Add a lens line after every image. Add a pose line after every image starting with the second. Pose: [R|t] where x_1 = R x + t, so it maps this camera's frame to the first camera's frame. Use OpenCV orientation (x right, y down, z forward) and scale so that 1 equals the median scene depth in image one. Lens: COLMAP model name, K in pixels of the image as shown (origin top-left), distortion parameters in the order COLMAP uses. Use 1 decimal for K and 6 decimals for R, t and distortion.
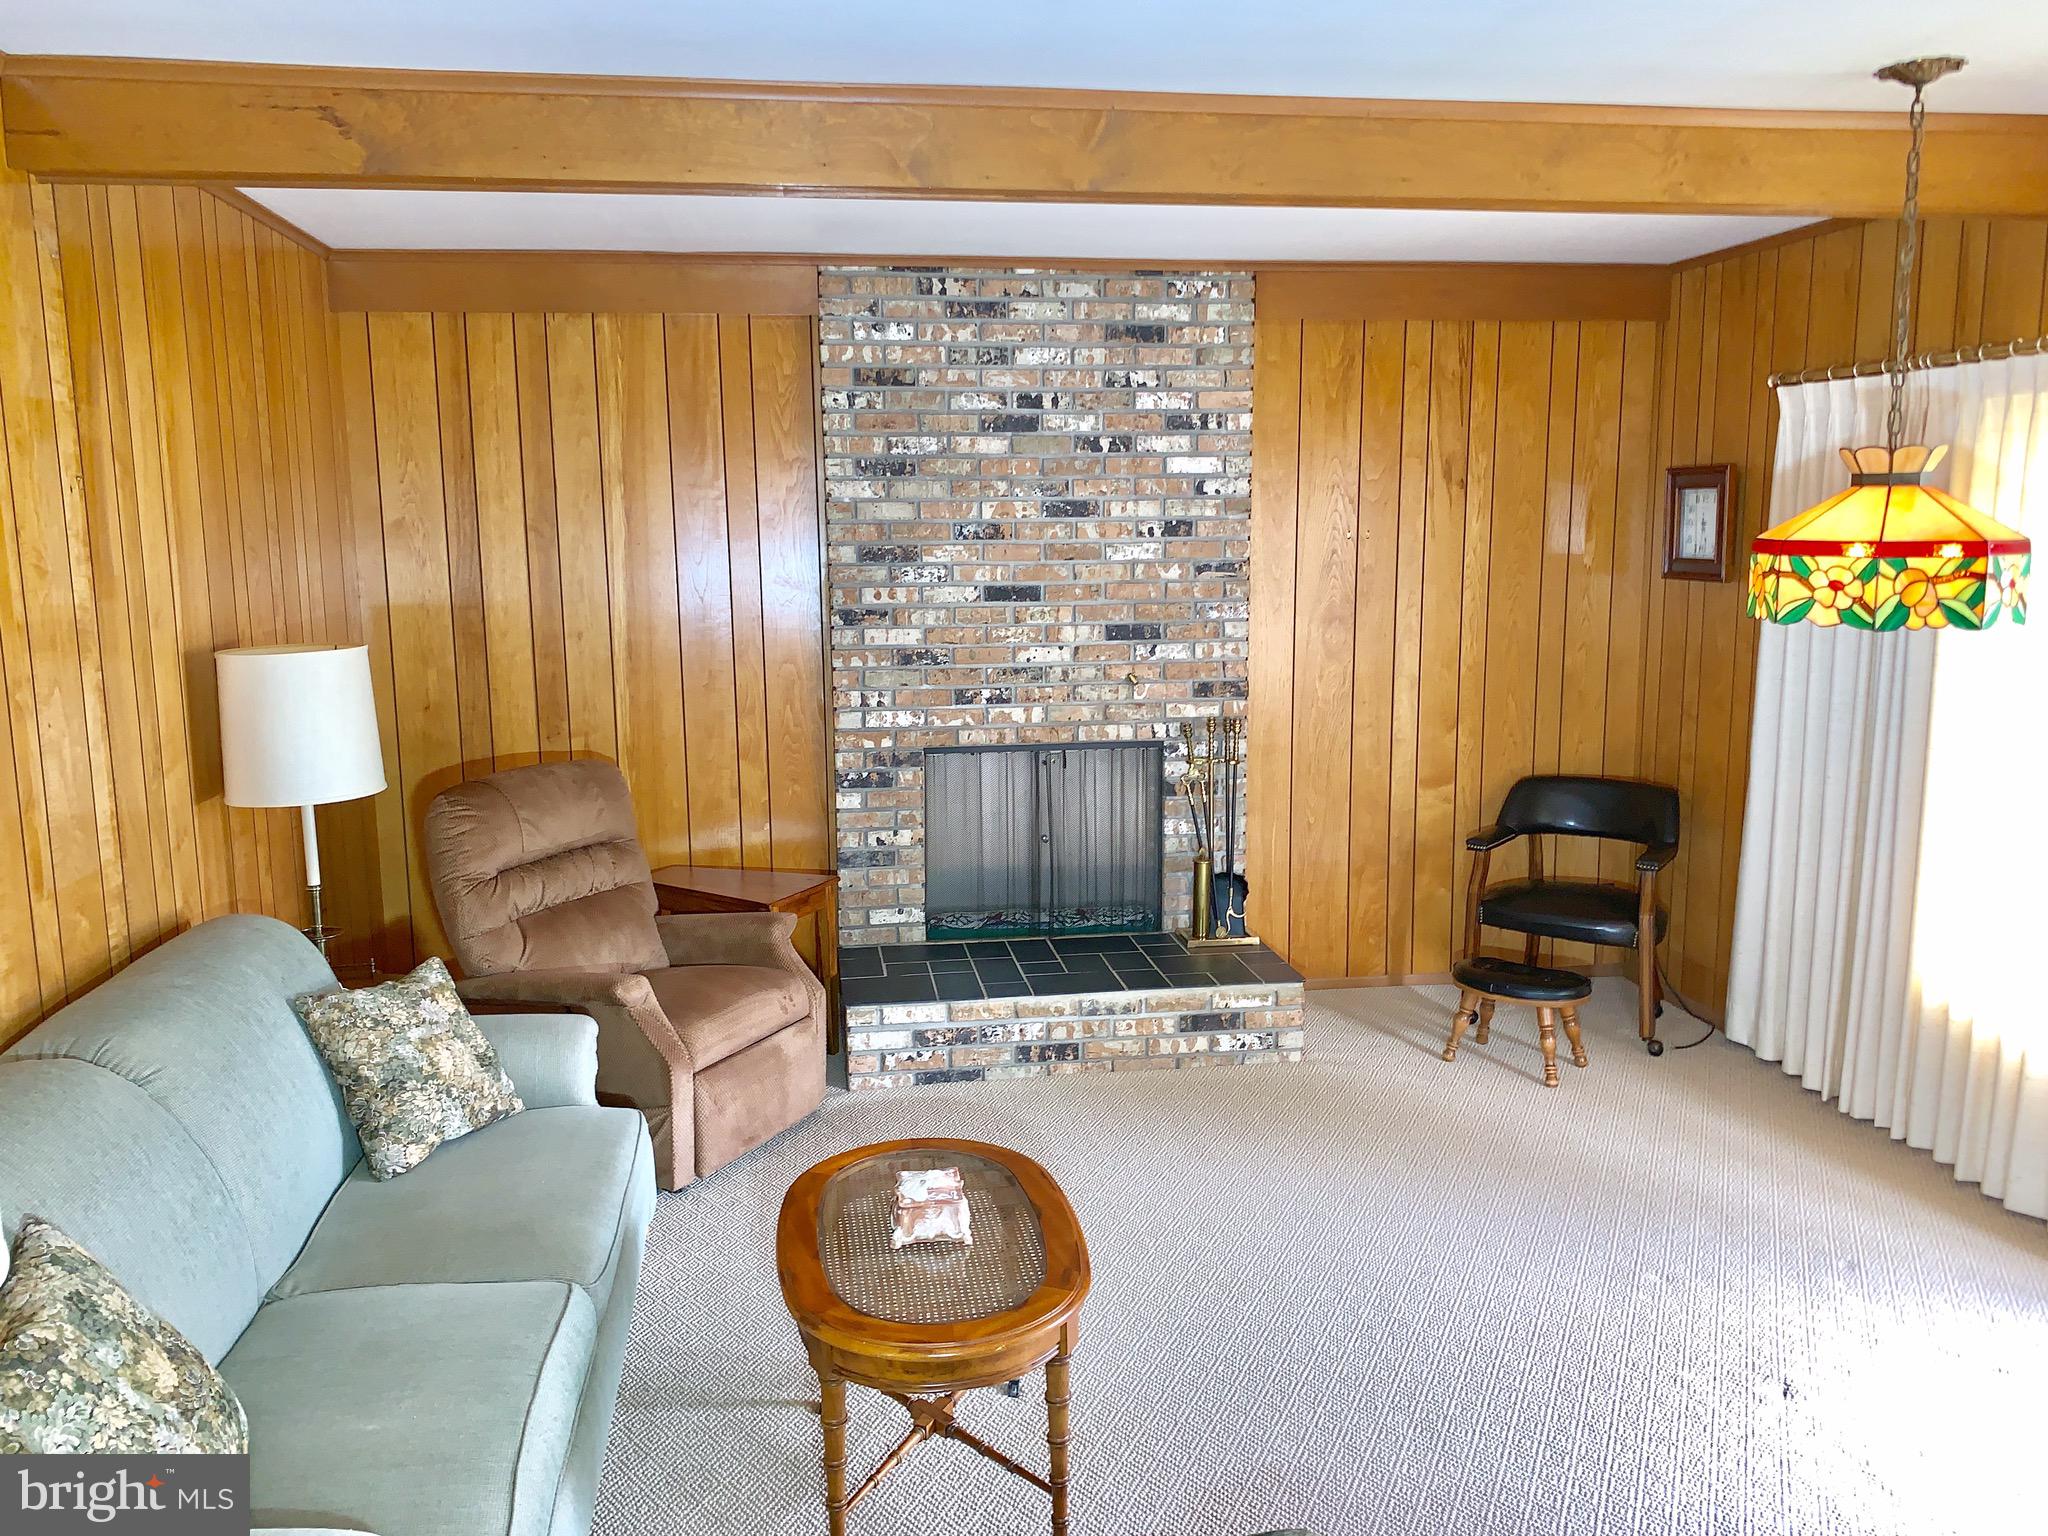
lens RADIAL K [[1570.2, 0, 1042.4], [0, 1570.2, 767.2], [0, 0, 1]] dist [0.163569, -0.338016]
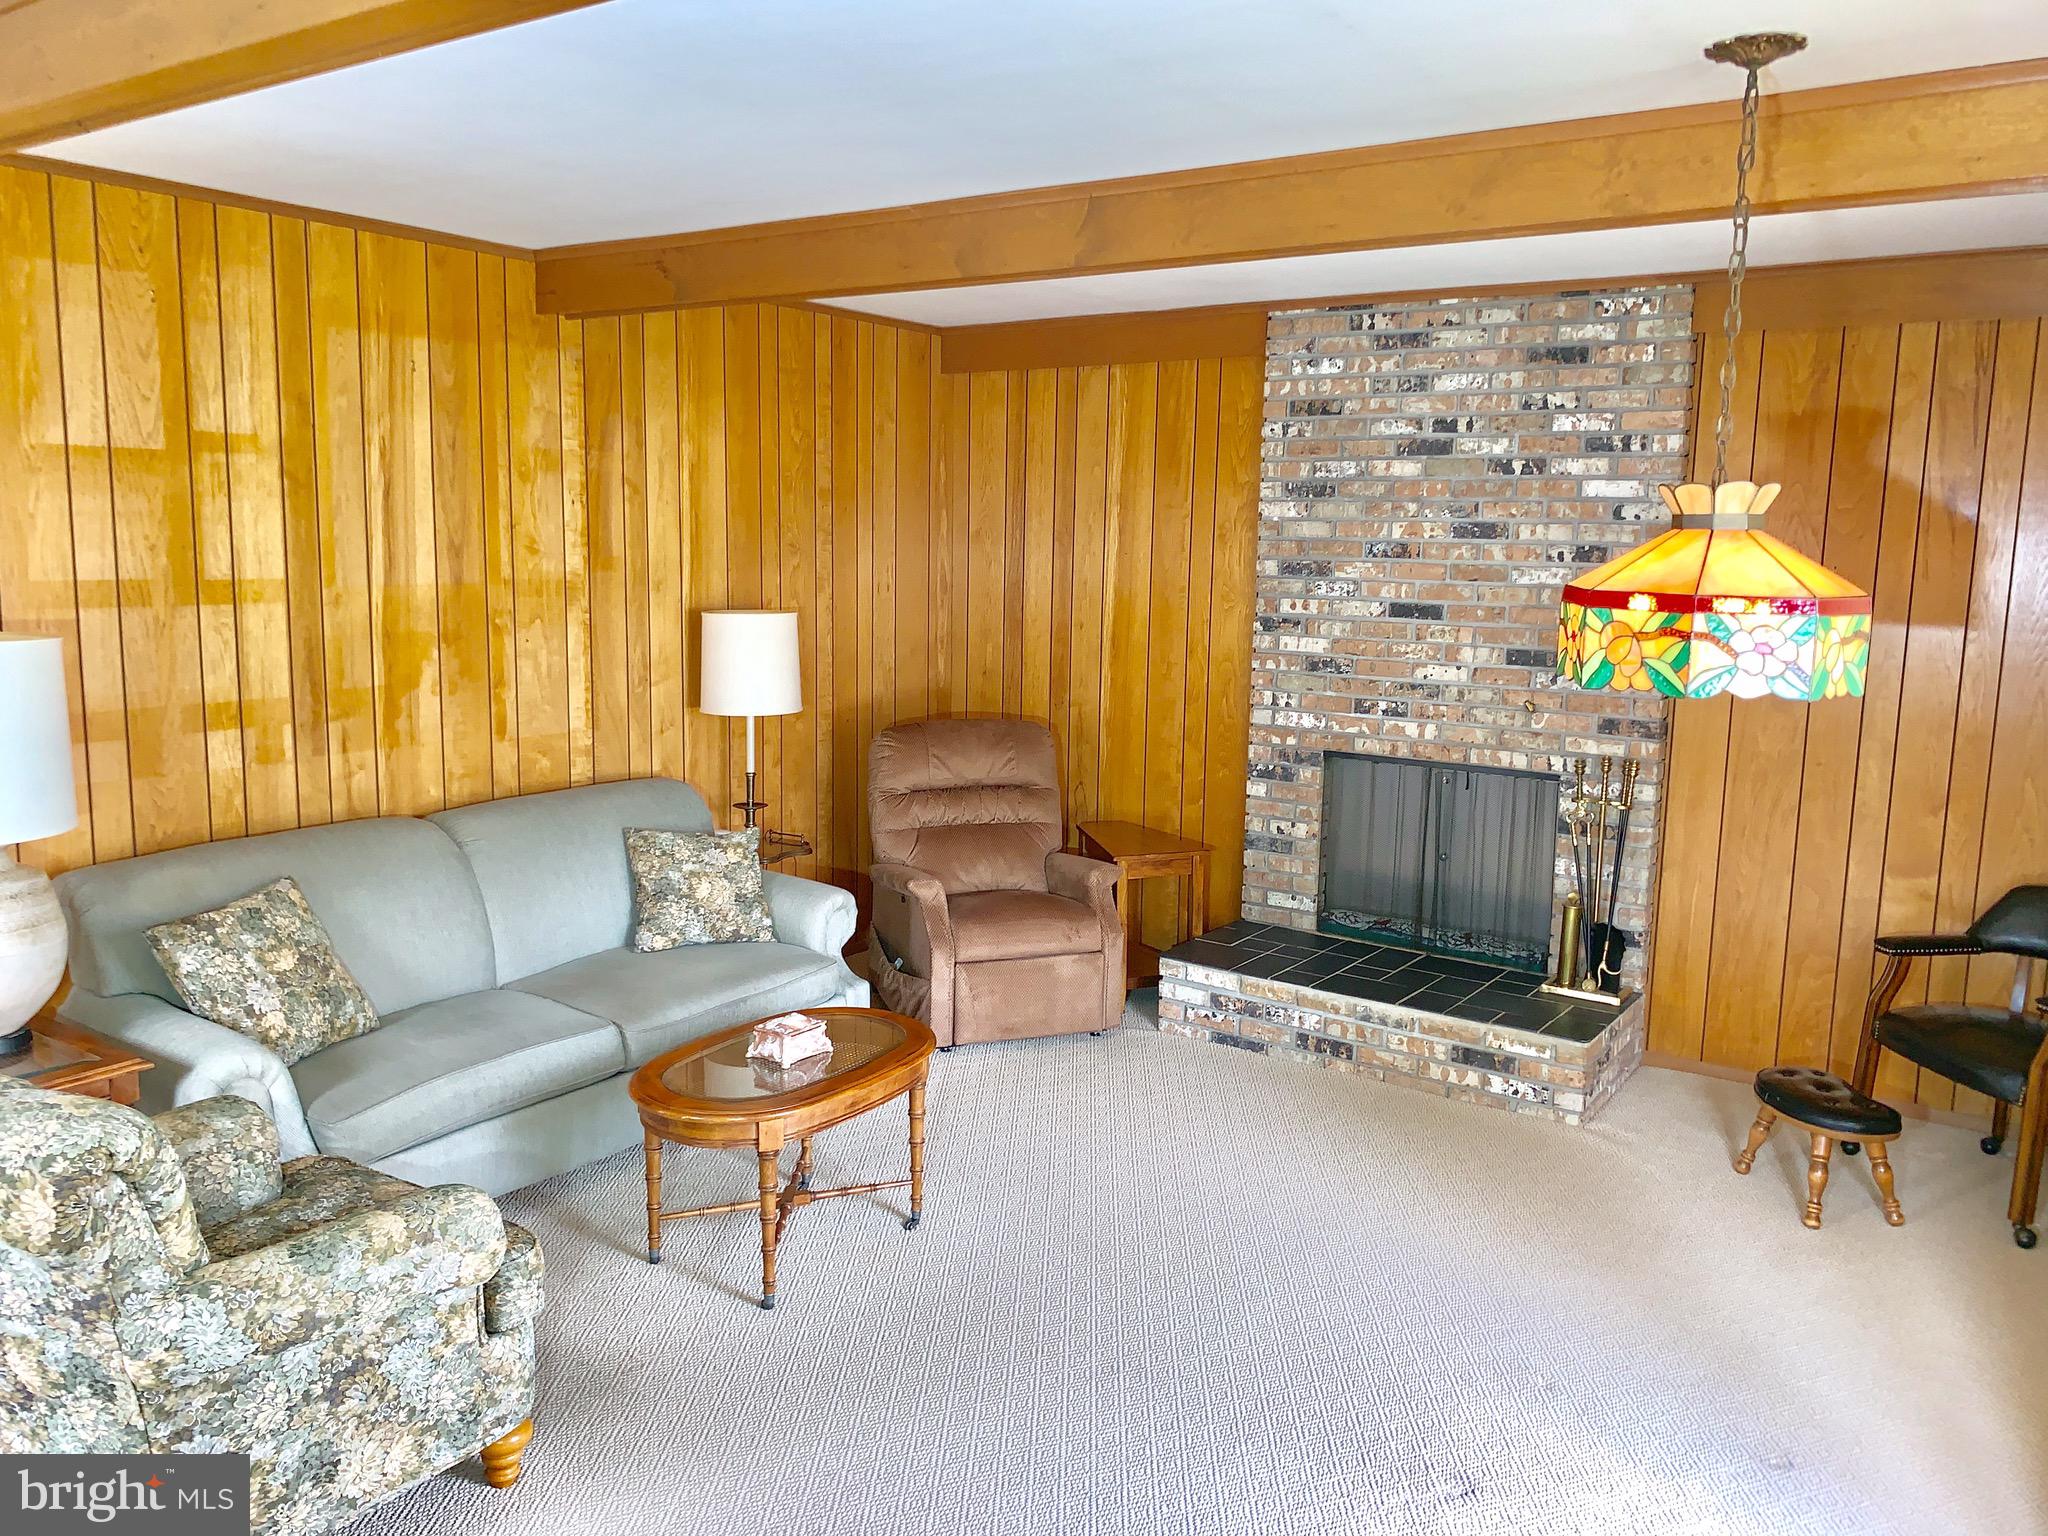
lens RADIAL K [[1577.7, 0, 1024.0], [0, 1577.7, 768.0], [0, 0, 1]] dist [0.086441, -0.269424]
pose [[0.715320, 0.128404, -0.686899, 0.530606], [-0.133117, 0.990012, 0.046441, -0.023417], [0.686001, 0.058218, 0.725268, 0.080710]]
